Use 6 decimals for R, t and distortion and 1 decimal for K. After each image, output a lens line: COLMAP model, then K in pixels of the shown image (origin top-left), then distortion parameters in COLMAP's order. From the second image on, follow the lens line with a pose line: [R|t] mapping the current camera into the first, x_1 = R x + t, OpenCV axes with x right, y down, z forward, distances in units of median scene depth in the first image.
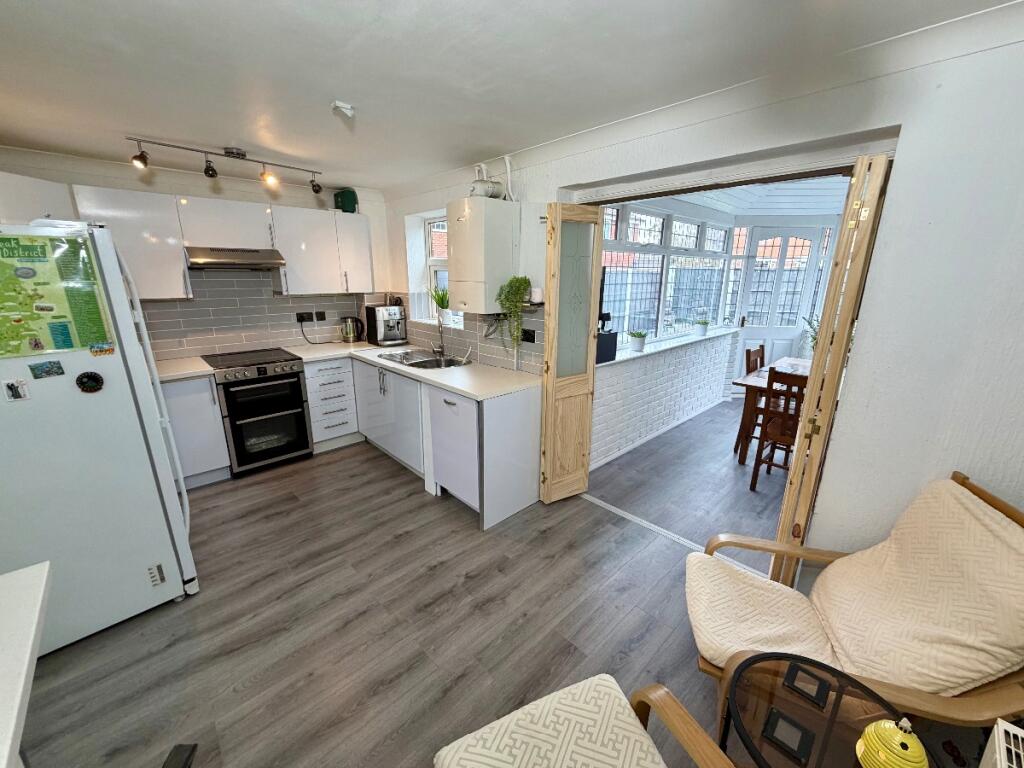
lens RADIAL K [[408.7, 0, 509.0], [0, 408.7, 384.7], [0, 0, 1]] dist [-0.000704, -0.000134]
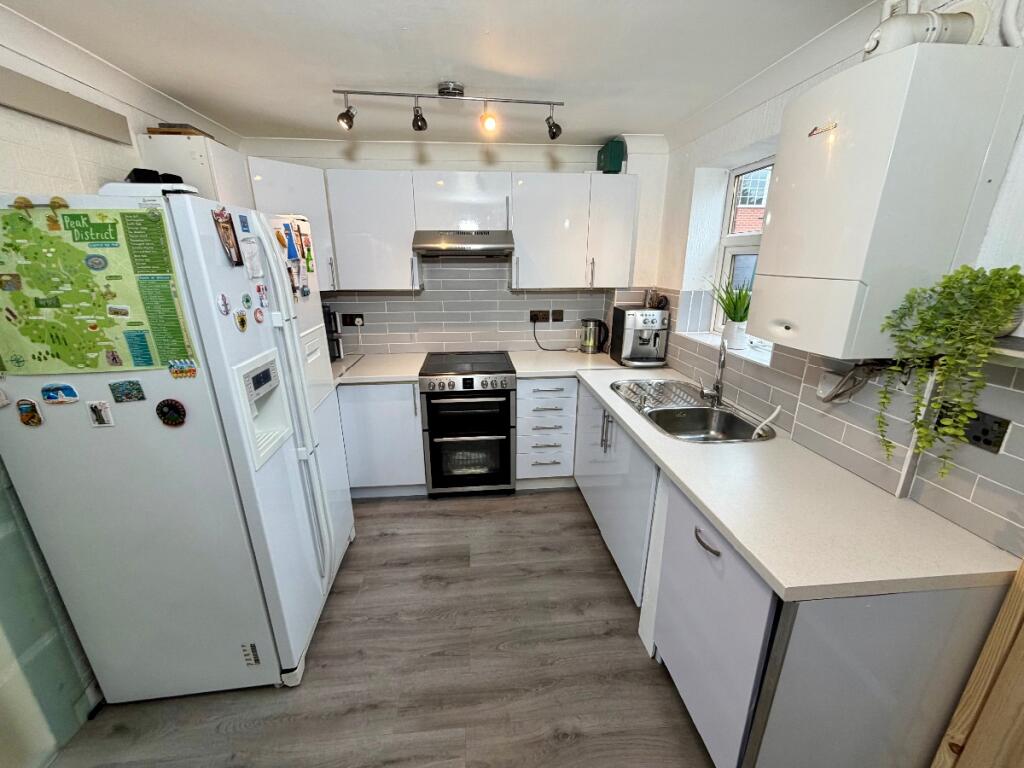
lens RADIAL K [[408.7, 0, 509.0], [0, 408.7, 384.7], [0, 0, 1]] dist [-0.000704, -0.000134]
pose [[0.788767, 0.174010, -0.589548, -0.067452], [-0.156242, 0.984351, 0.081501, -0.112586], [0.594504, 0.027827, 0.803611, 0.413149]]
